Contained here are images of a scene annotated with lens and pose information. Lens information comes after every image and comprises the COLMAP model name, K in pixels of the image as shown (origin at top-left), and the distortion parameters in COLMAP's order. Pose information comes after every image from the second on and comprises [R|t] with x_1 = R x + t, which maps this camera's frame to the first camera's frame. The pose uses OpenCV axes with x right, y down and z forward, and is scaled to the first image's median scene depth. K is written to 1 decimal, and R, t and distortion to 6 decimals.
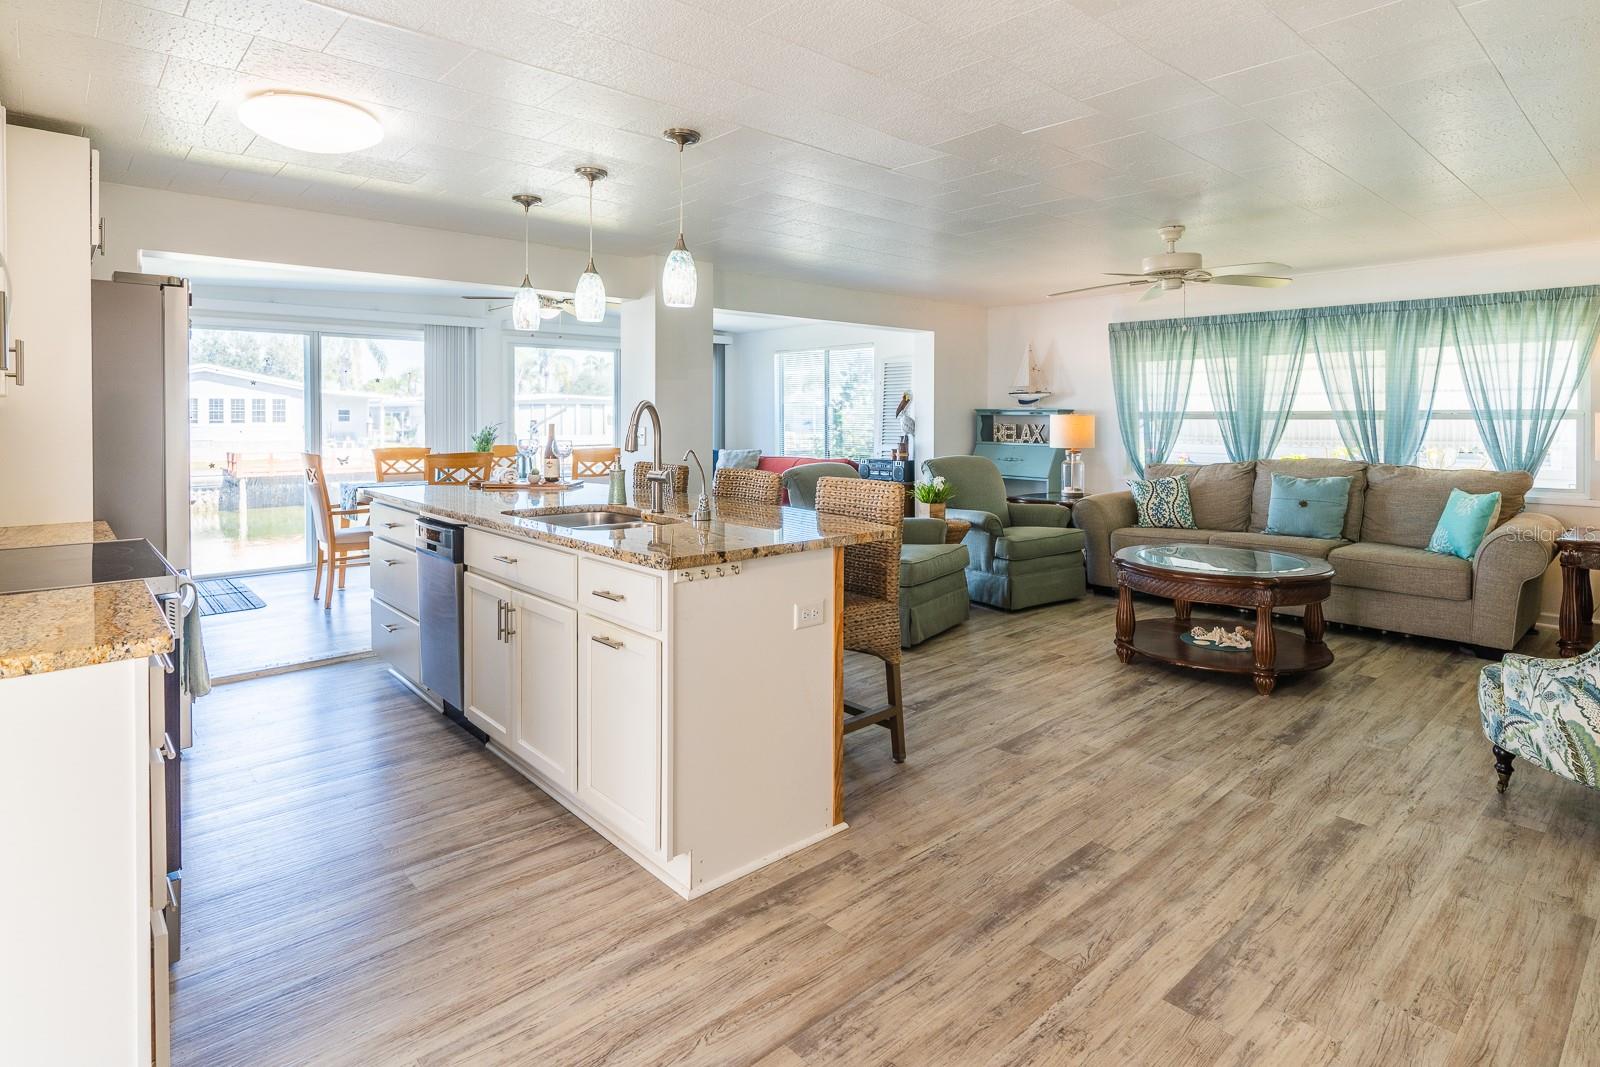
lens RADIAL K [[830.2, 0, 809.7], [0, 830.2, 425.0], [0, 0, 1]] dist [-0.002628, 0.000534]
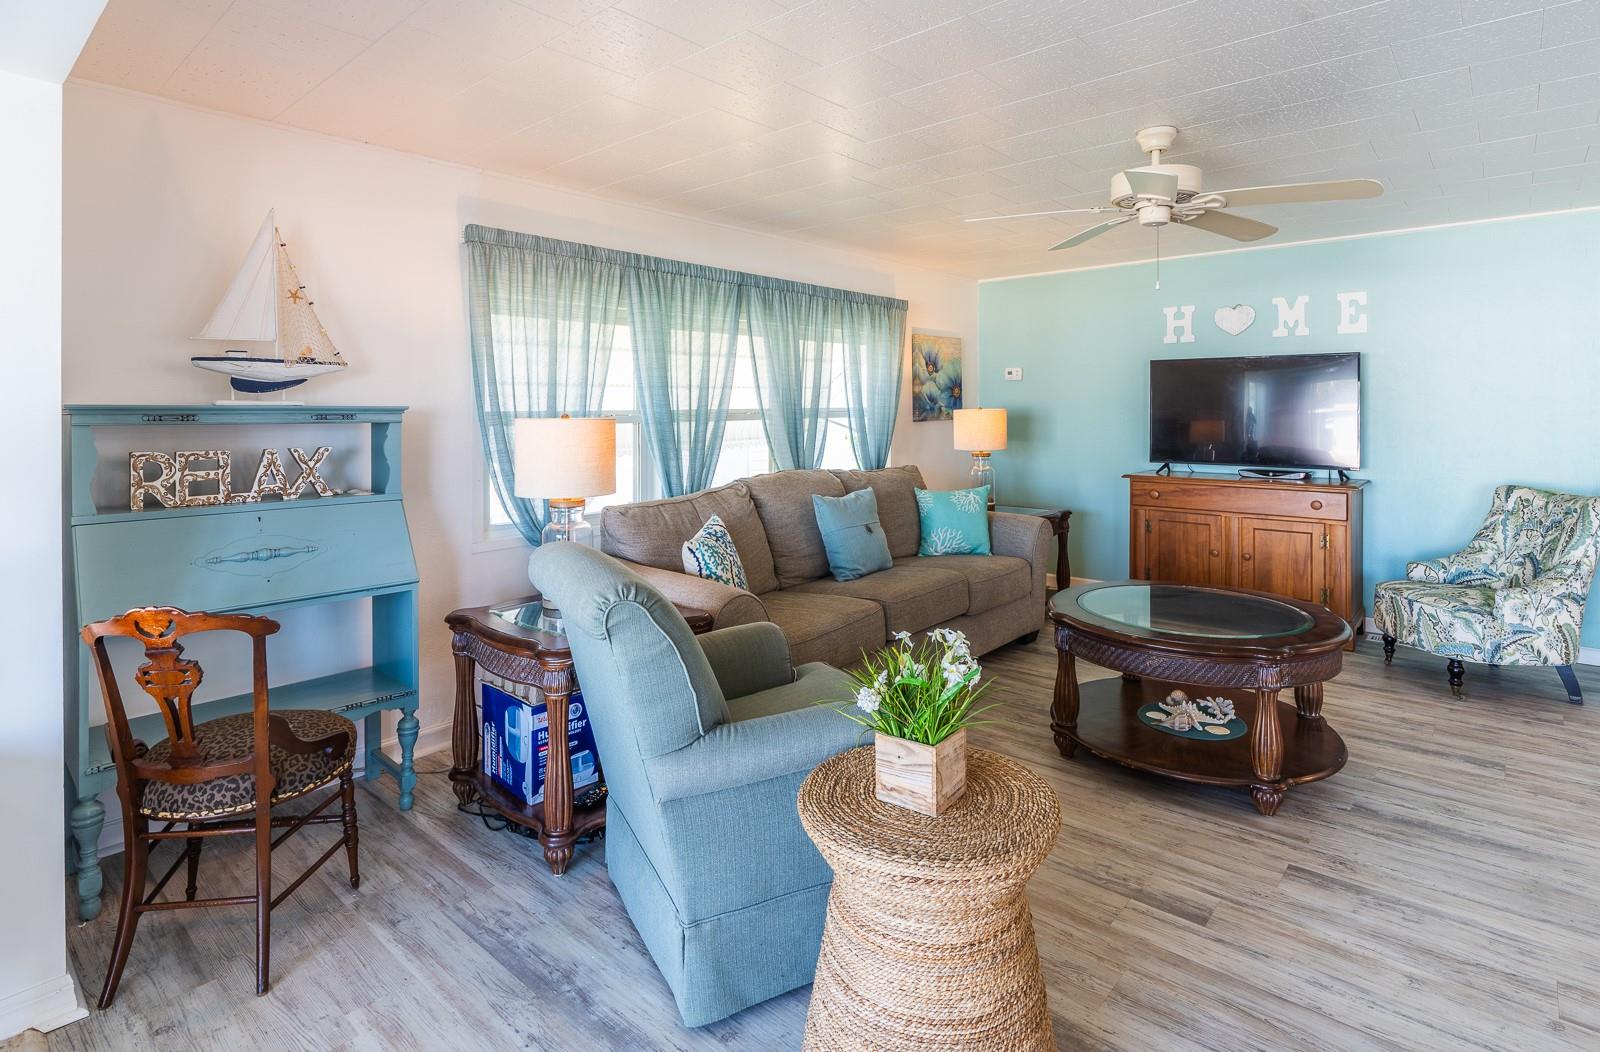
lens RADIAL K [[812.9, 0, 799.2], [0, 812.9, 410.0], [0, 0, 1]] dist [-0.000095, 0.000249]
pose [[-0.108452, 0.000876, 0.994101, -0.142838], [0.021749, 0.999762, 0.001492, -0.017219], [-0.993864, 0.021783, -0.108446, 1.087029]]
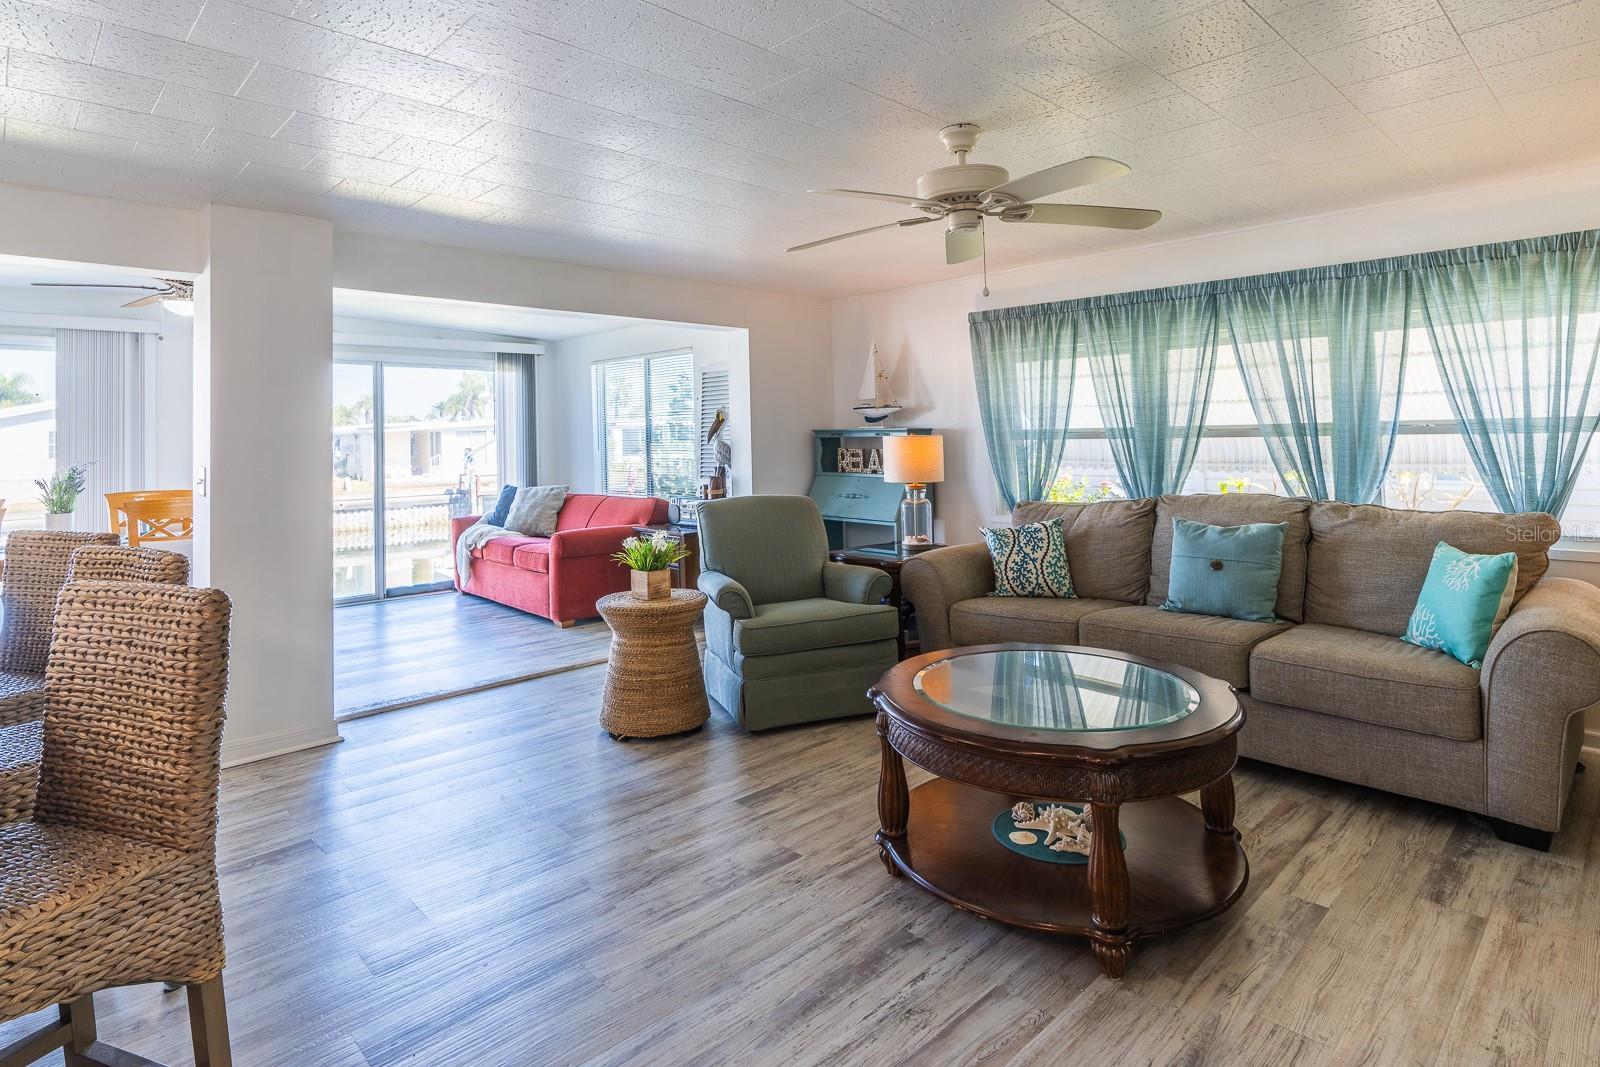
lens RADIAL K [[838.7, 0, 805.5], [0, 838.7, 394.1], [0, 0, 1]] dist [-0.000453, 0.001329]
pose [[0.999522, -0.016040, 0.026412, 0.238660], [0.017659, 0.997906, -0.062230, -0.005795], [-0.025359, 0.062666, 0.997712, 0.313995]]
